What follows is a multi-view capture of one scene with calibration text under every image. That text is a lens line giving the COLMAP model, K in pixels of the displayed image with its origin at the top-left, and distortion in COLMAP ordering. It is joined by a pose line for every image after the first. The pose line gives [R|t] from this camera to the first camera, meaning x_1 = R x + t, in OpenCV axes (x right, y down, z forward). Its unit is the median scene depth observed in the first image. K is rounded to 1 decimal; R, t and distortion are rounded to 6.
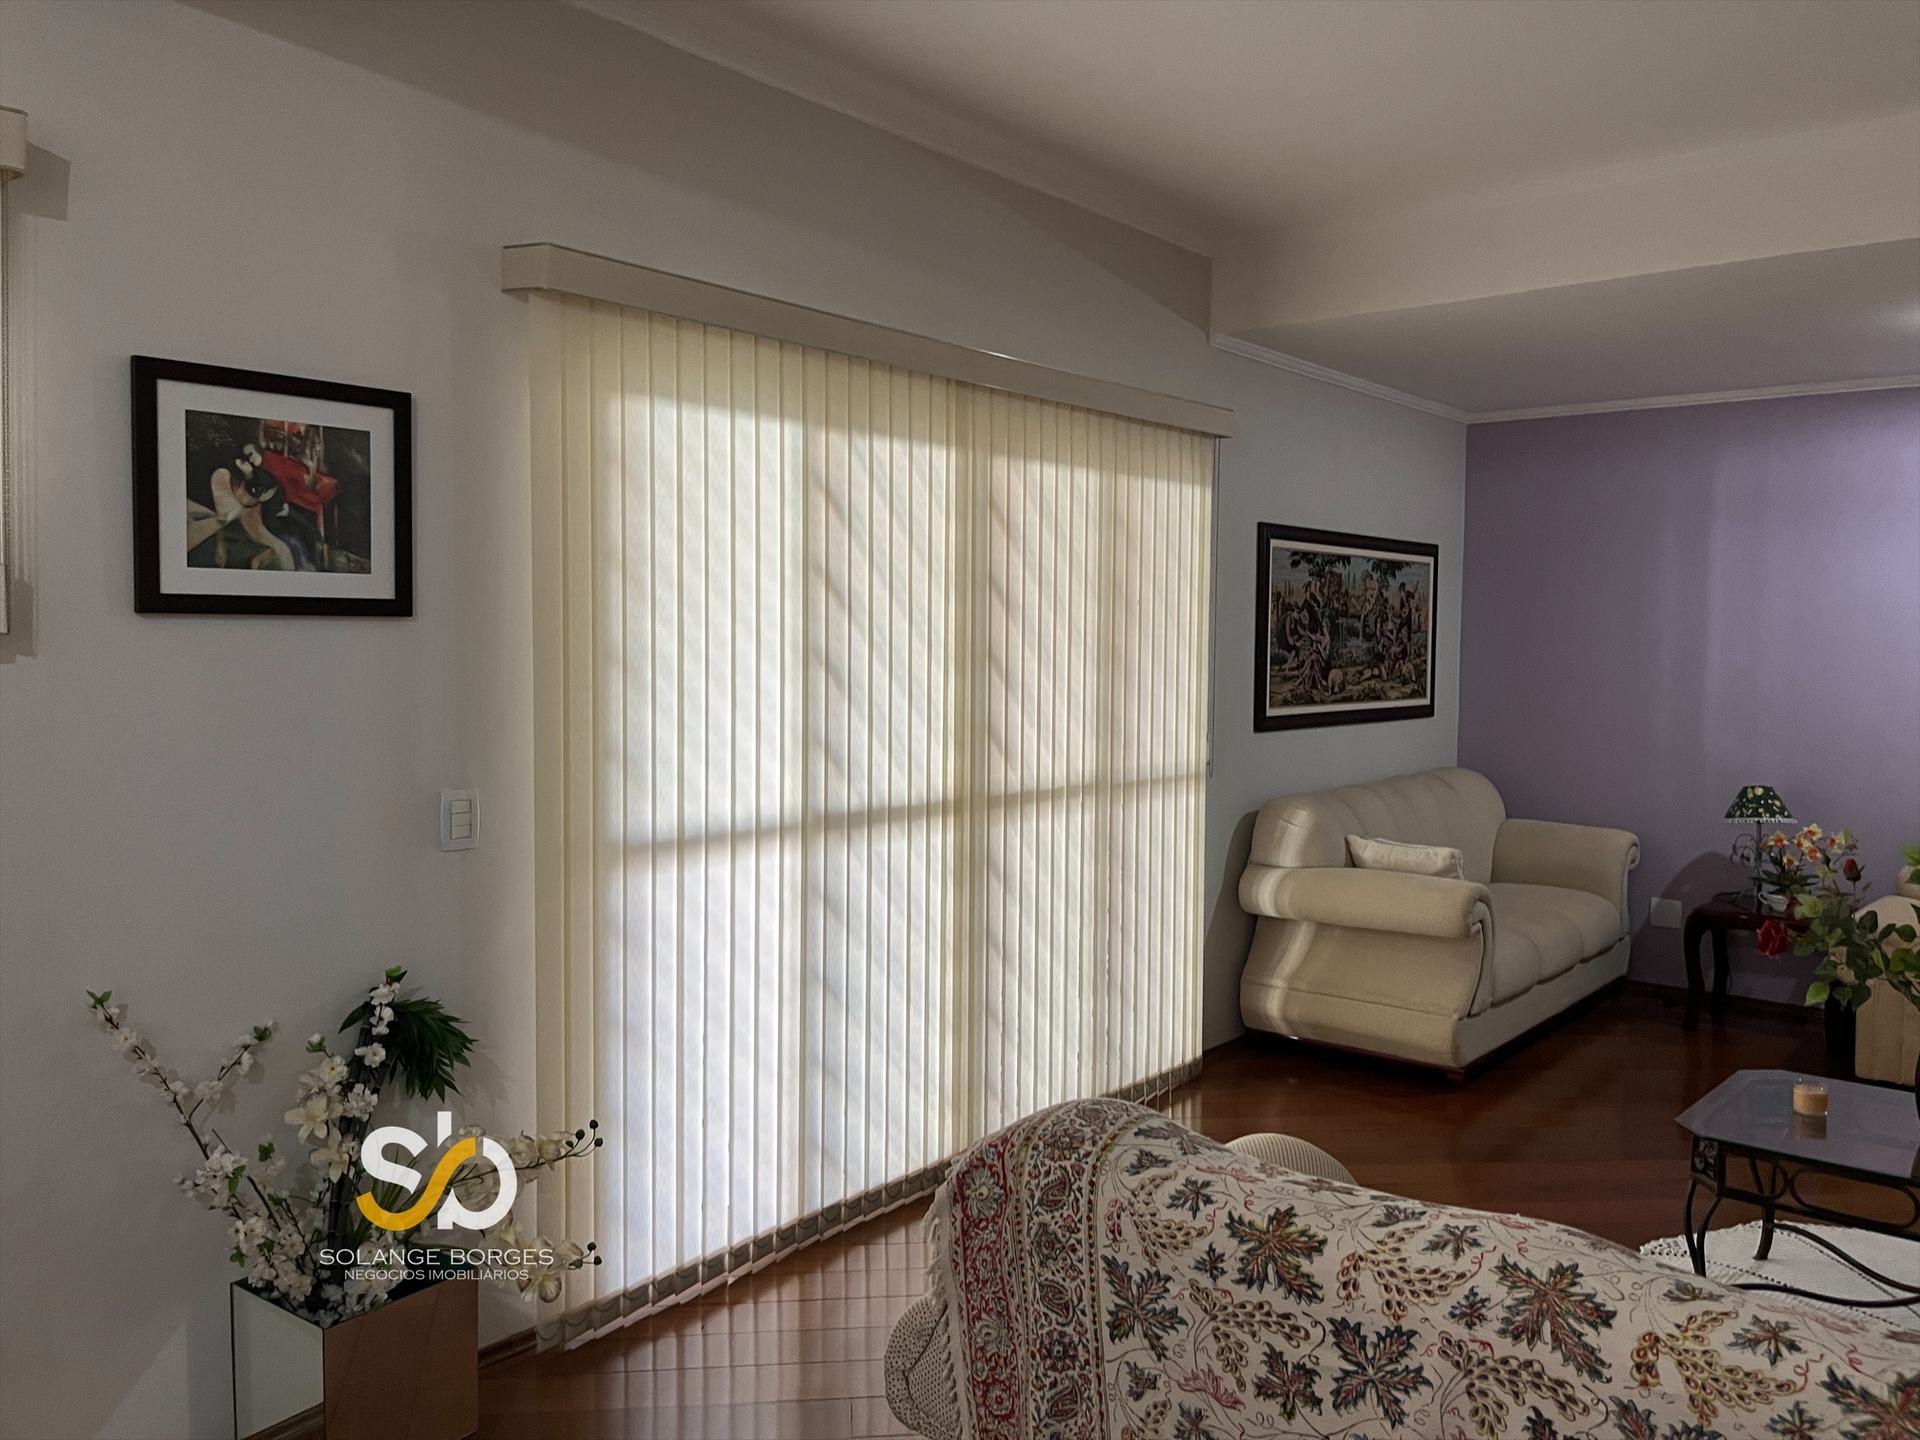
lens RADIAL K [[1452.8, 0, 968.7], [0, 1452.8, 715.3], [0, 0, 1]] dist [0.046951, -0.081137]
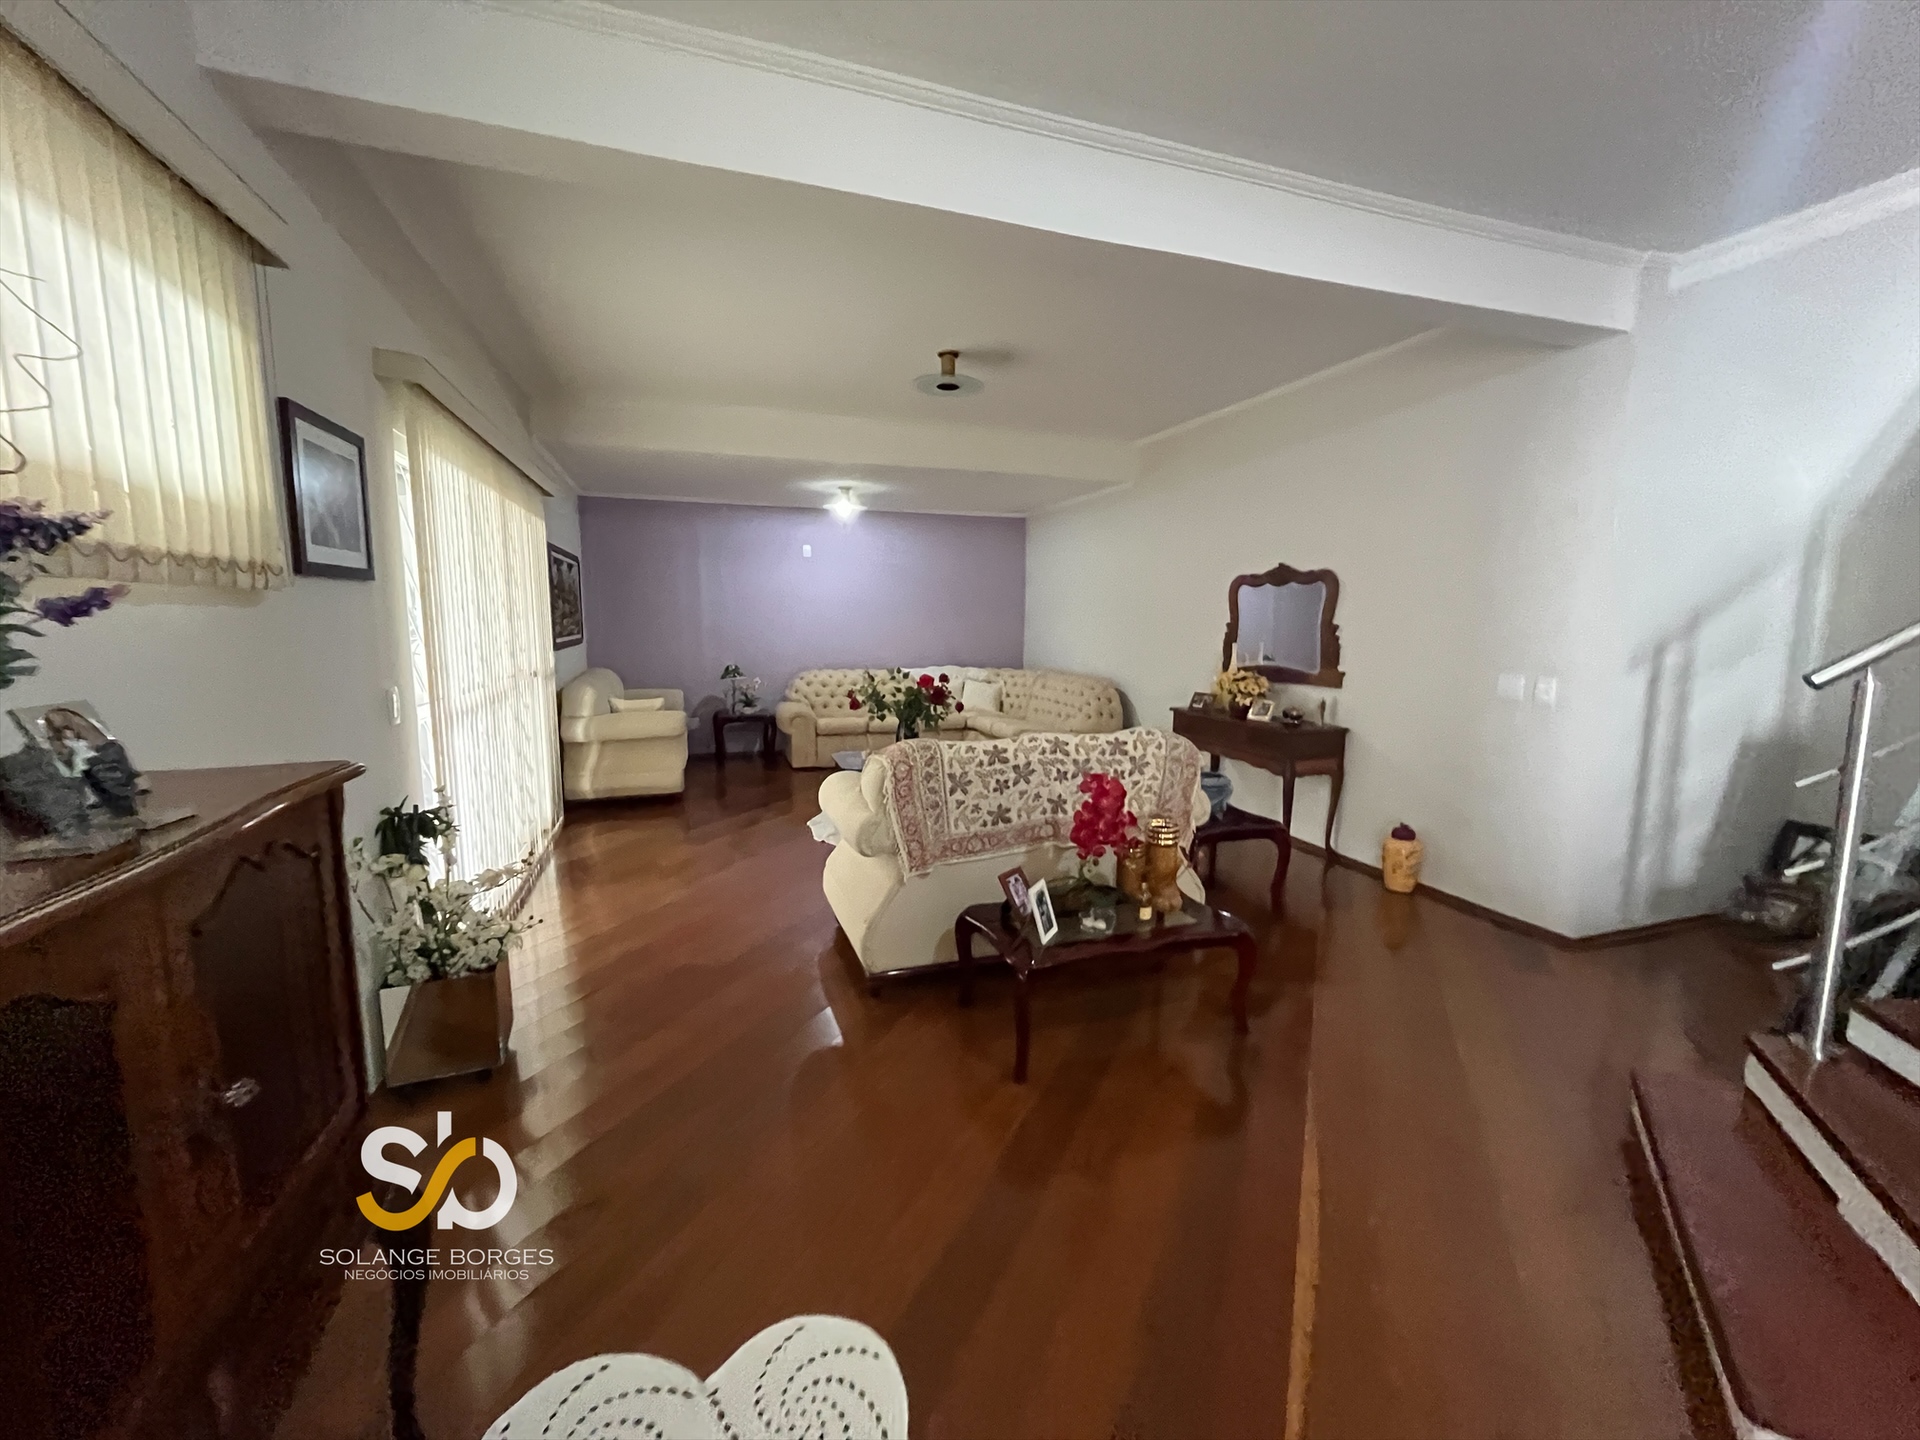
lens RADIAL K [[782.5, 0, 962.7], [0, 782.5, 720.4], [0, 0, 1]] dist [-0.006770, 0.000927]
pose [[0.512611, -0.120053, 0.850186, -1.480800], [0.042613, 0.992514, 0.114457, 0.027146], [-0.857563, -0.022443, 0.513890, -0.003139]]
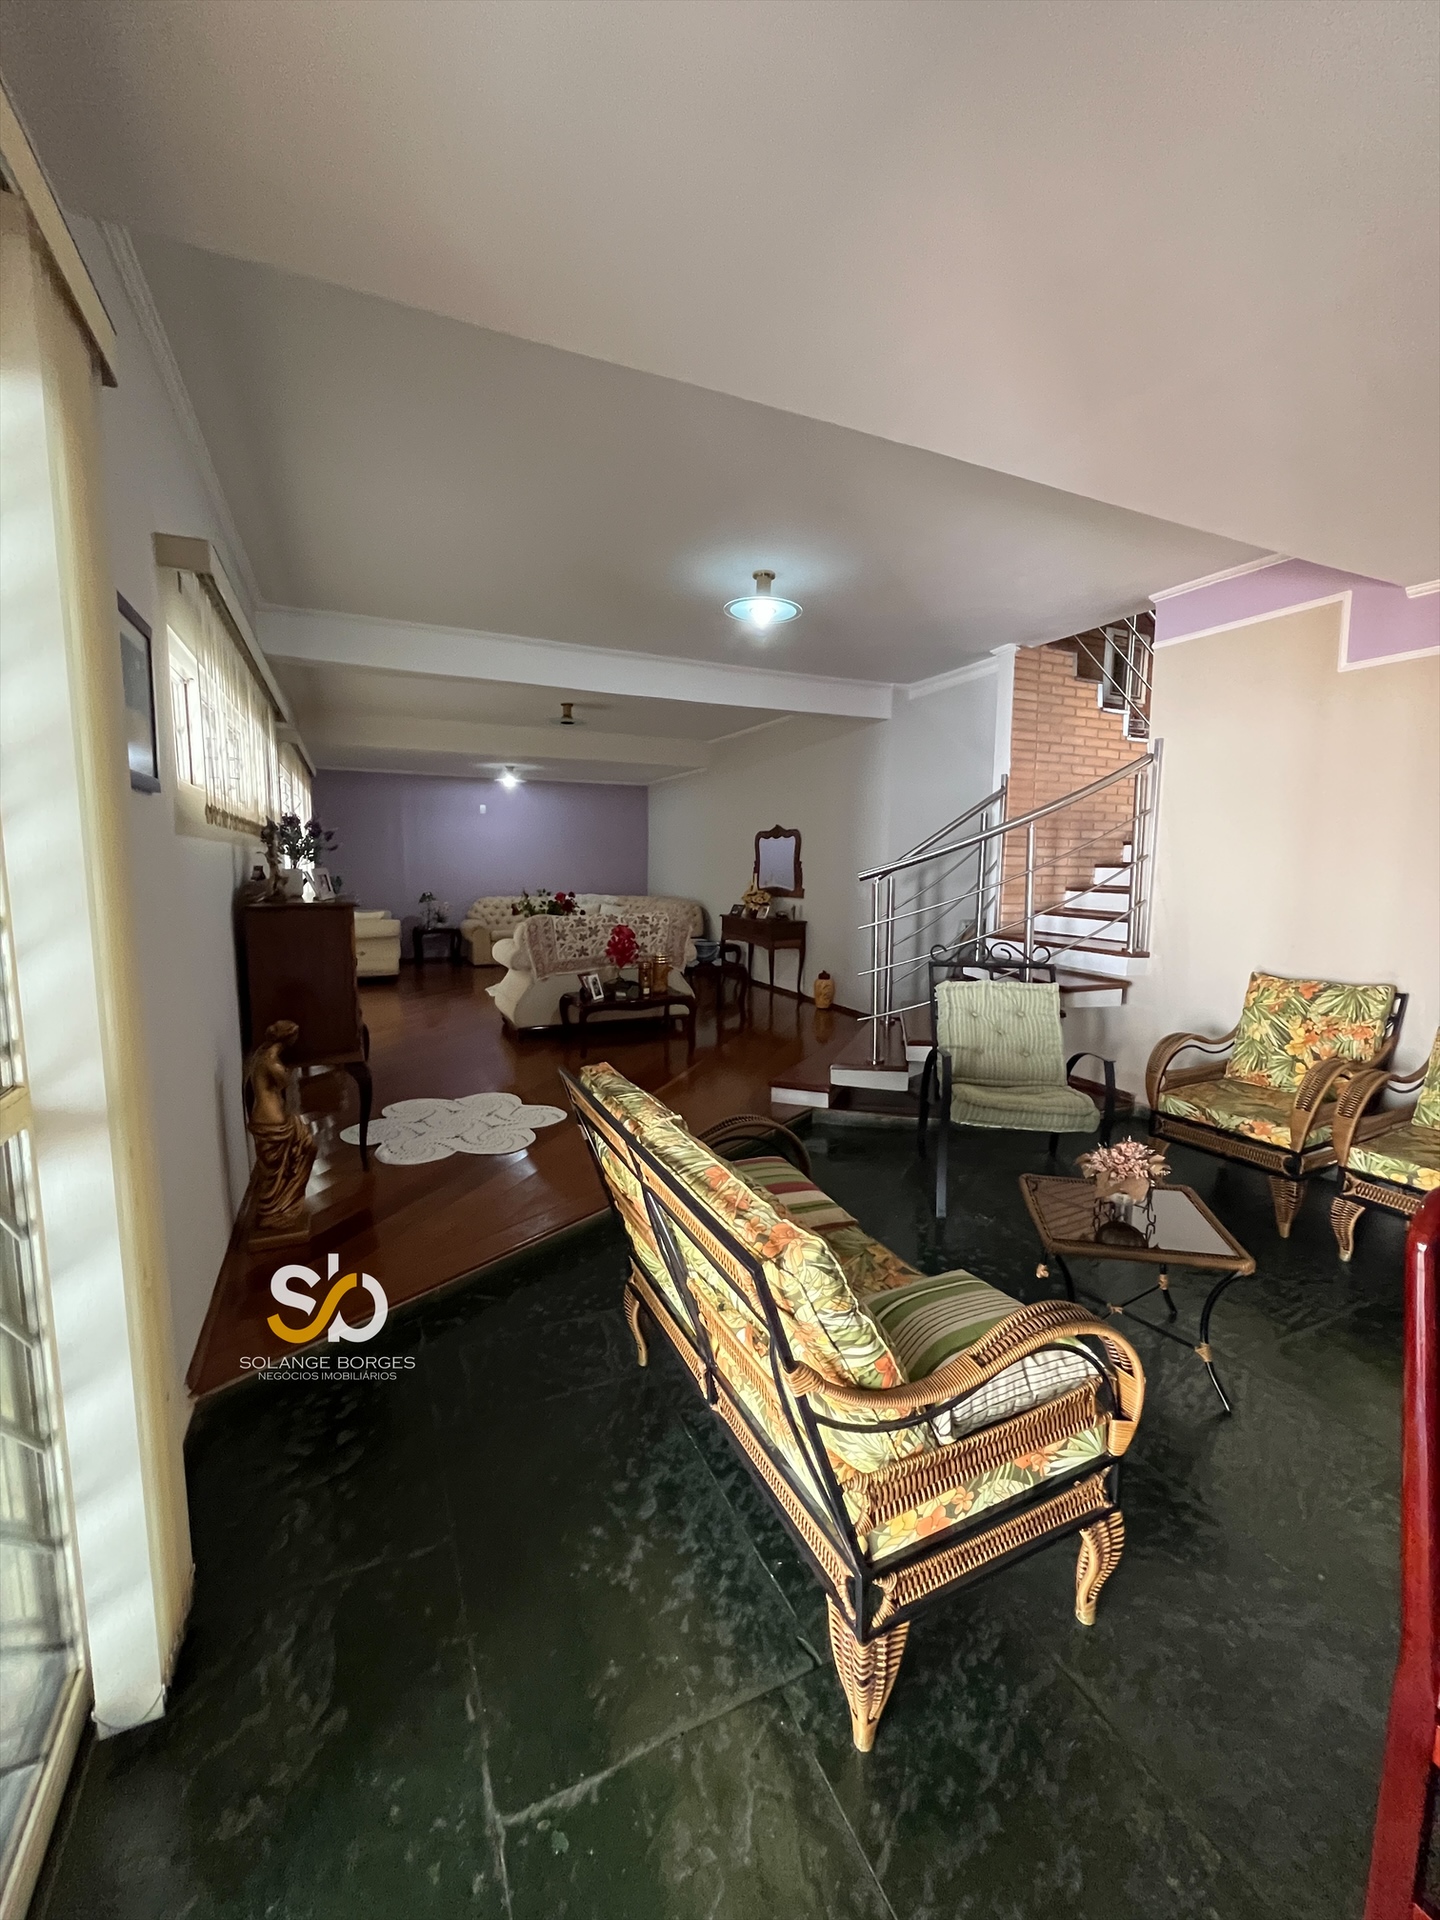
lens RADIAL K [[782.5, 0, 727.6], [0, 782.5, 953.4], [0, 0, 1]] dist [-0.006770, 0.000927]
pose [[0.417047, -0.111809, 0.901981, -3.091270], [0.042013, 0.993715, 0.103755, 0.114656], [-0.907913, -0.005375, 0.419123, -1.427517]]
